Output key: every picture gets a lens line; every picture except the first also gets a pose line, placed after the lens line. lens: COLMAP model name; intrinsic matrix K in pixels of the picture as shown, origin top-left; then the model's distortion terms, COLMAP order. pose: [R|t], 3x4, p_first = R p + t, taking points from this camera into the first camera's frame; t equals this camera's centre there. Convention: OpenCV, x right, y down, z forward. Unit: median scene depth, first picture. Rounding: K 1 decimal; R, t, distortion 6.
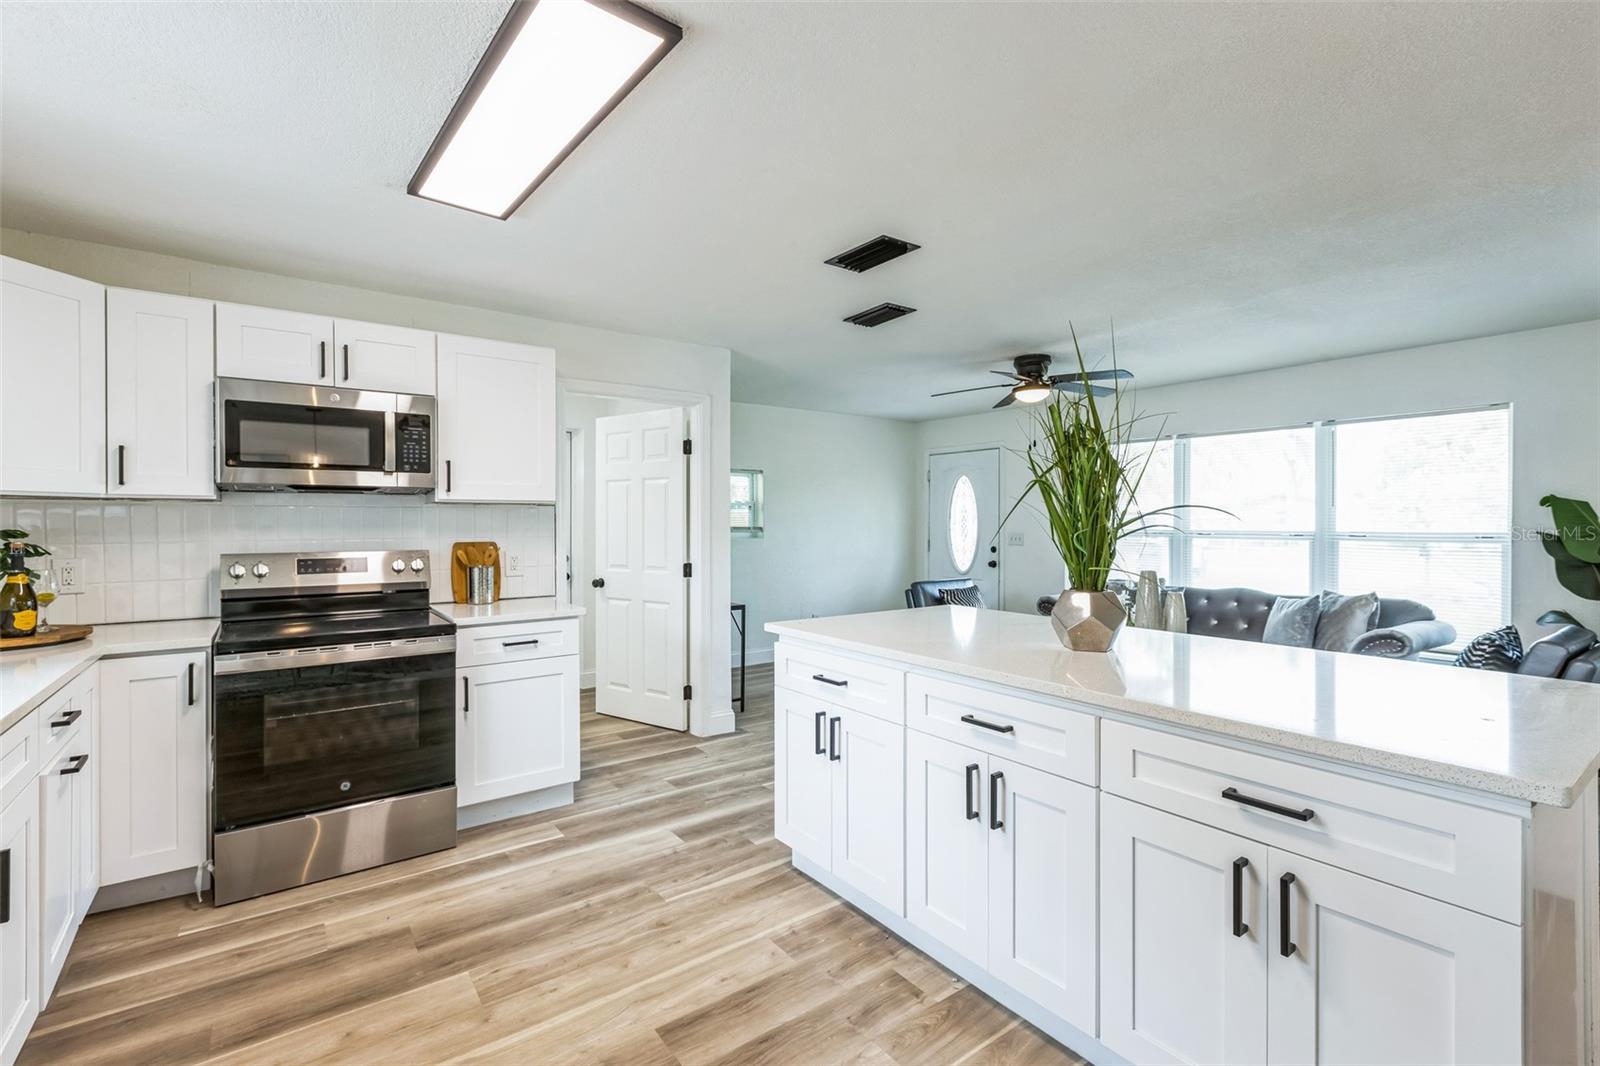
lens RADIAL K [[709.8, 0, 802.7], [0, 709.8, 525.3], [0, 0, 1]] dist [-0.003638, -0.000423]
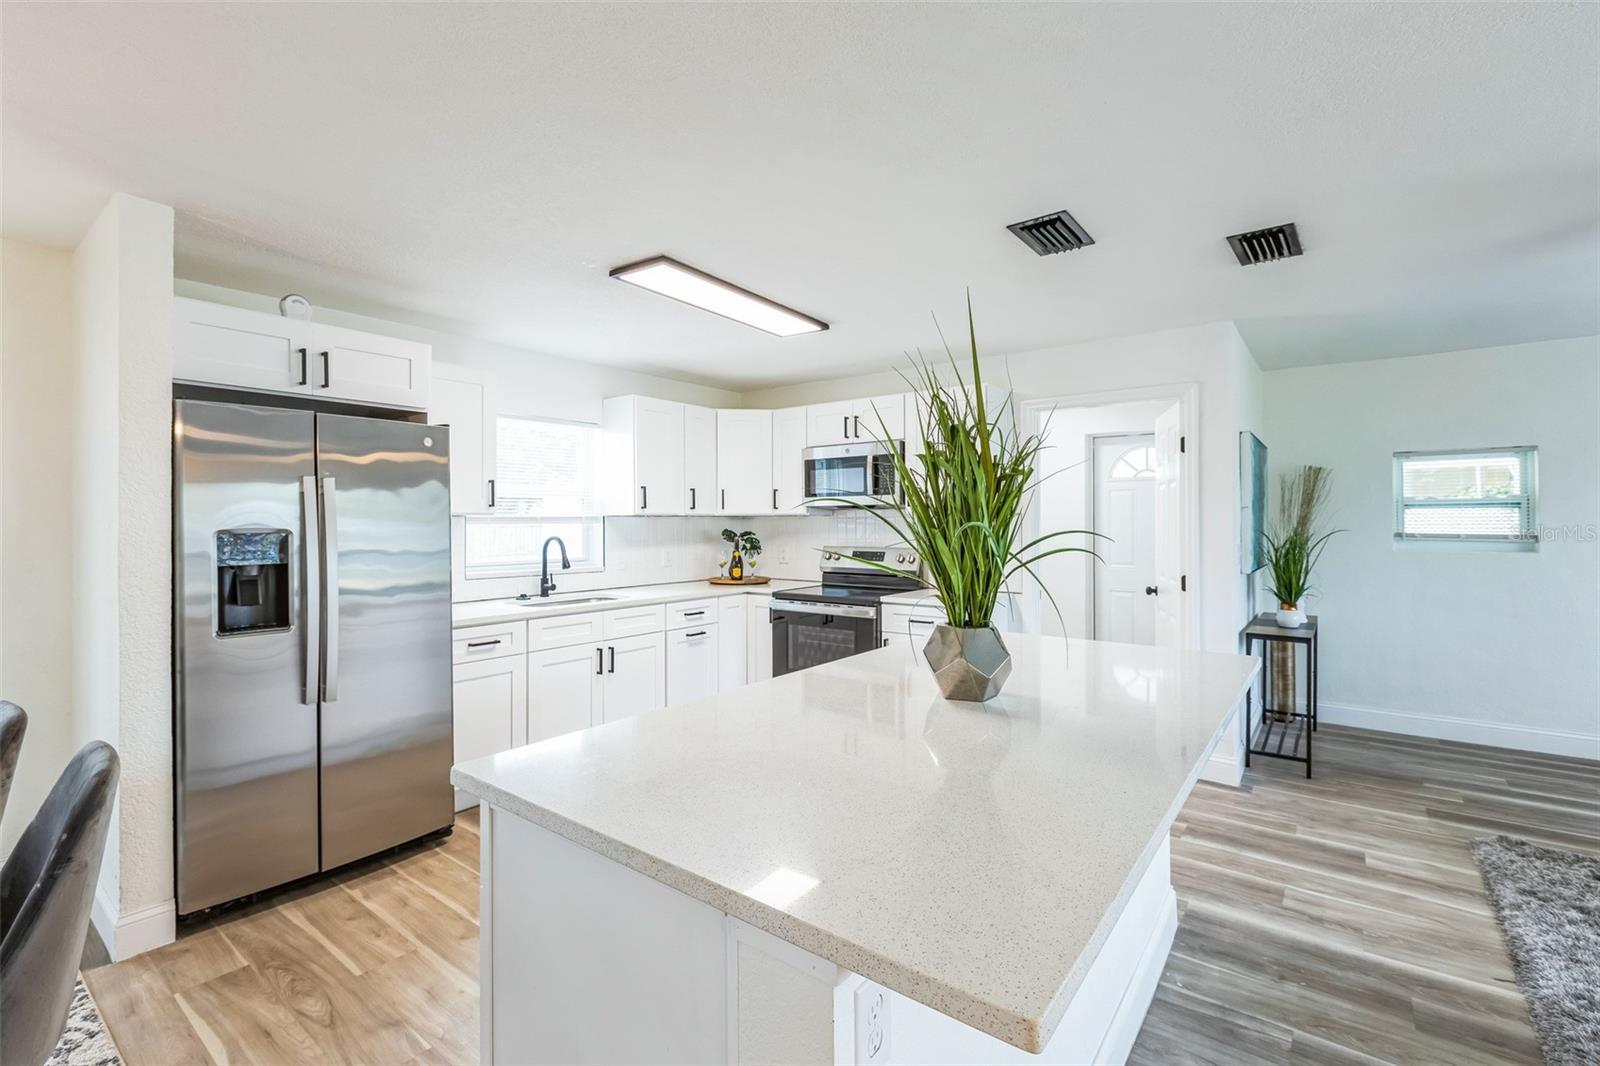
lens RADIAL K [[709.8, 0, 810.2], [0, 709.8, 522.6], [0, 0, 1]] dist [-0.003638, -0.000423]
pose [[0.277899, 0.000980, -0.960610, 0.812693], [-0.002854, 0.999996, 0.000195, -0.016578], [0.960606, 0.002688, 0.277901, 0.448816]]
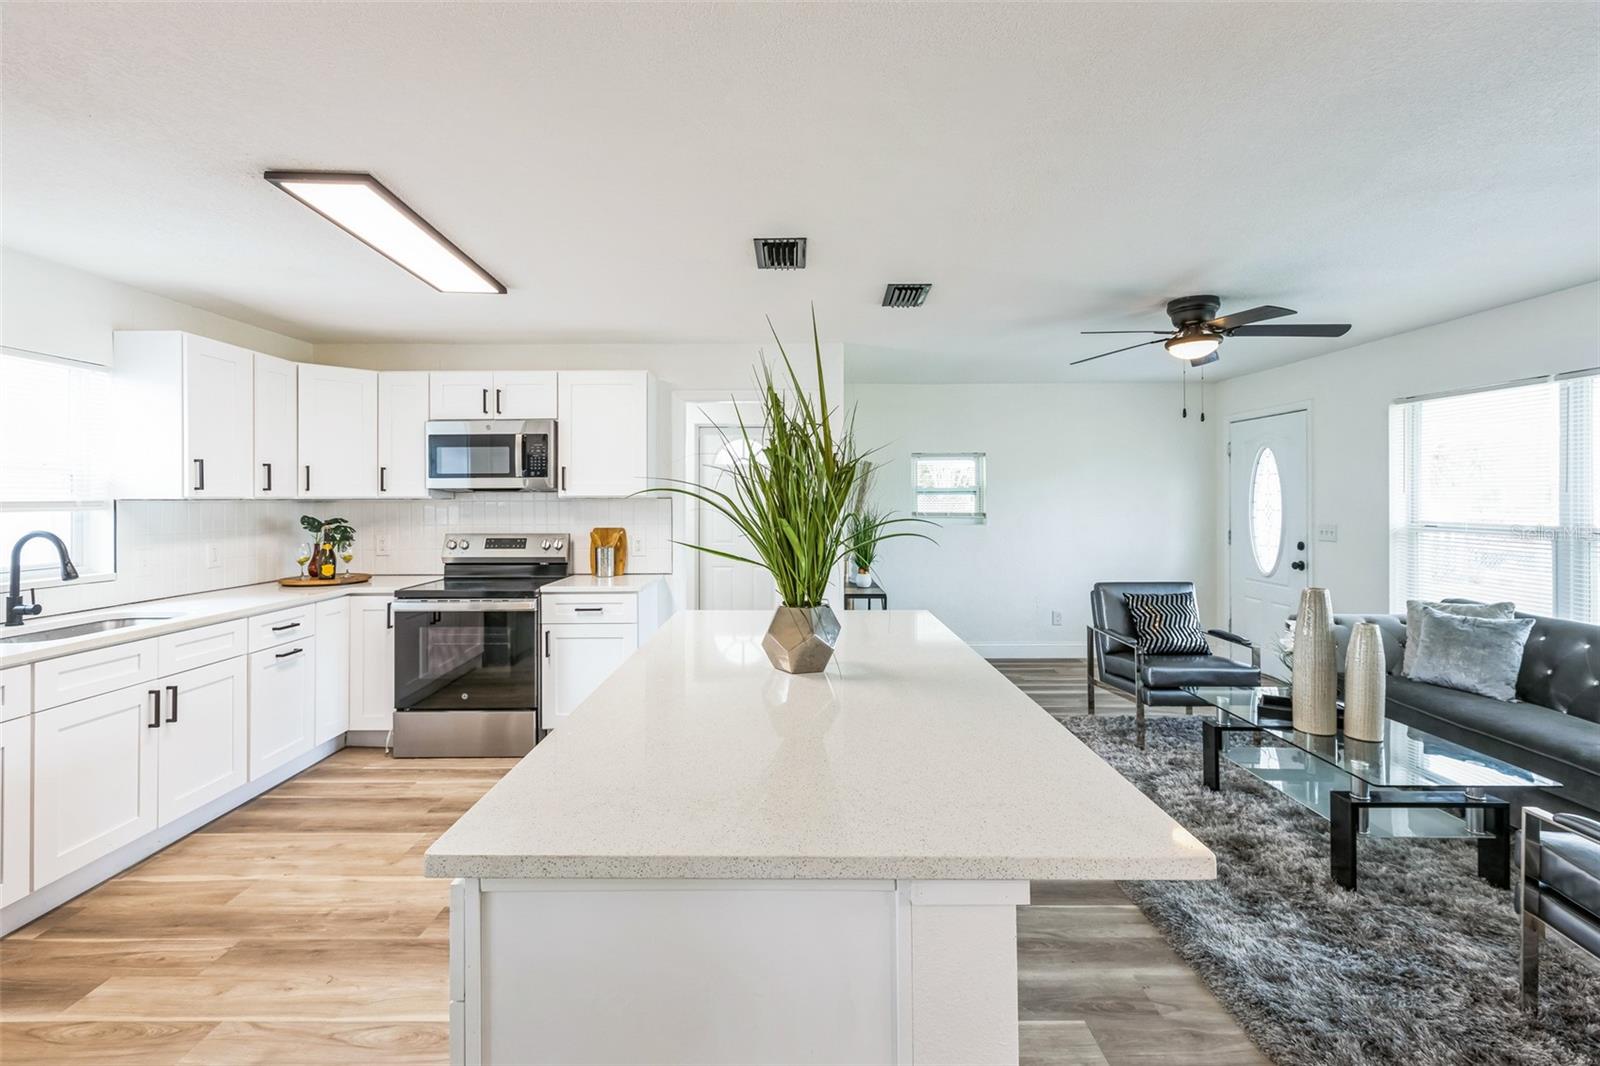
lens RADIAL K [[709.8, 0, 796.4], [0, 709.8, 501.3], [0, 0, 1]] dist [-0.003638, -0.000423]
pose [[0.805809, 0.000176, -0.592176, 0.661558], [-0.001149, 0.999999, -0.001268, -0.026781], [0.592175, 0.001702, 0.805808, 0.198783]]
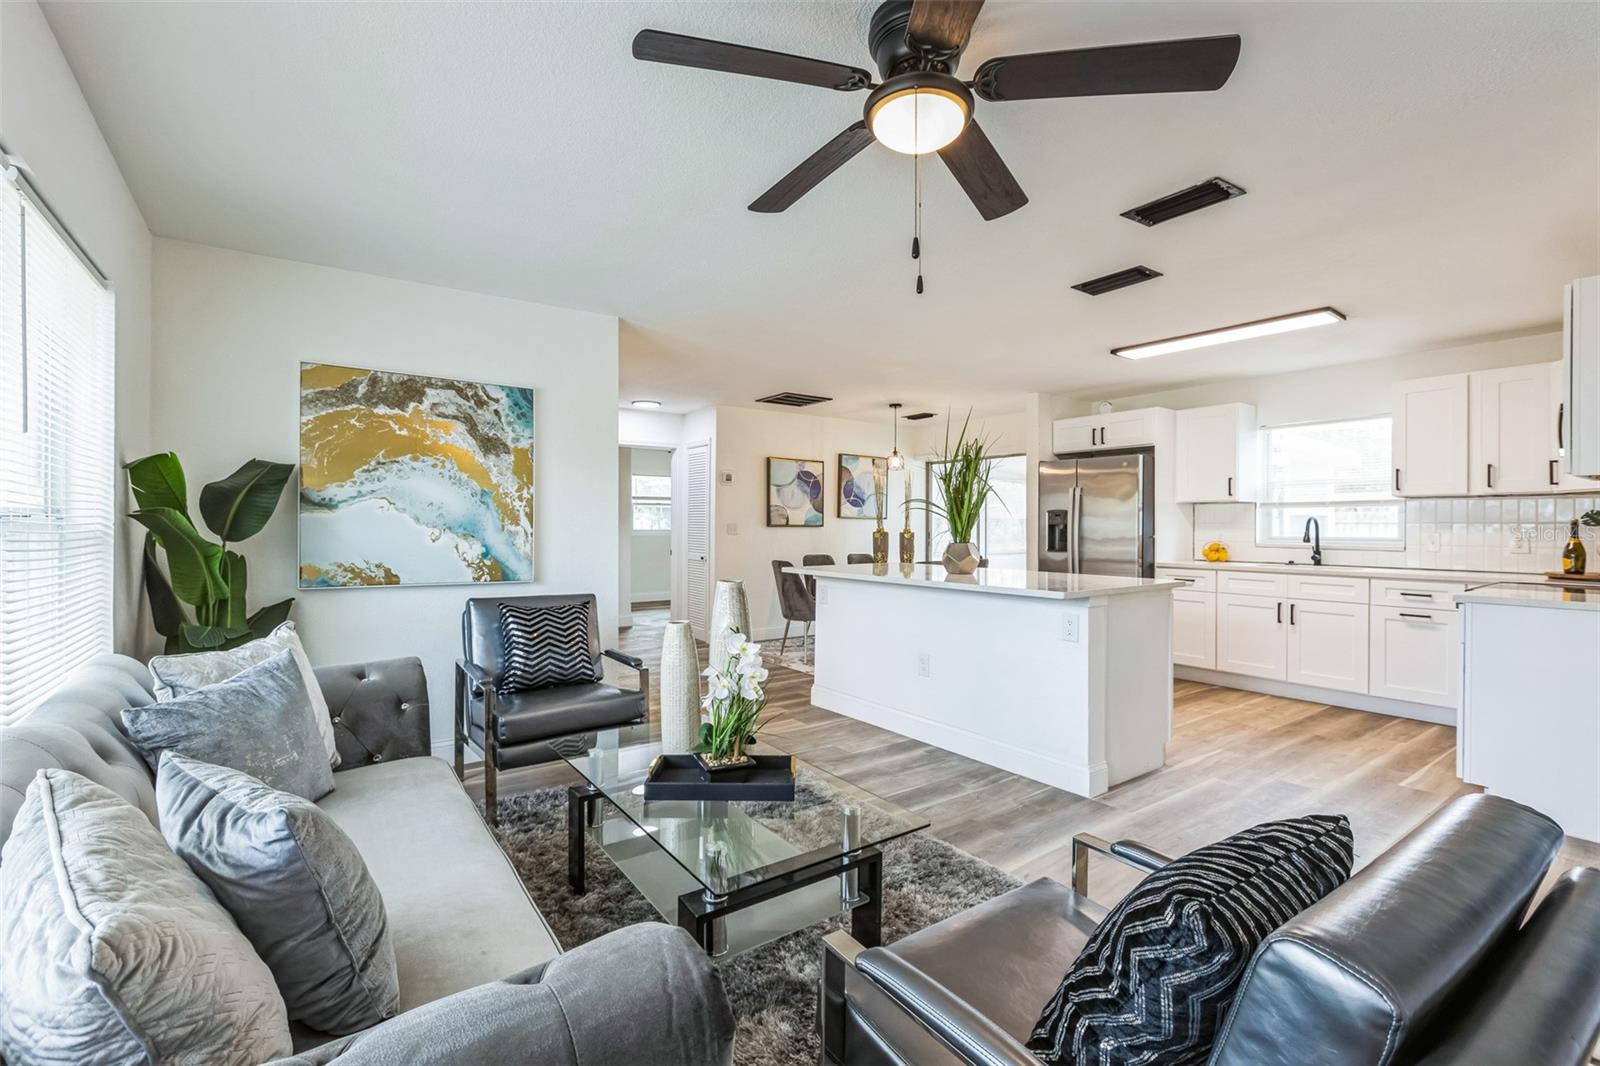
lens RADIAL K [[709.8, 0, 787.2], [0, 709.8, 524.6], [0, 0, 1]] dist [-0.003638, -0.000423]
pose [[-0.999781, -0.006107, 0.020025, 0.590859], [-0.005942, 0.999948, 0.008290, 0.024331], [-0.020075, 0.008169, -0.999765, 2.161566]]
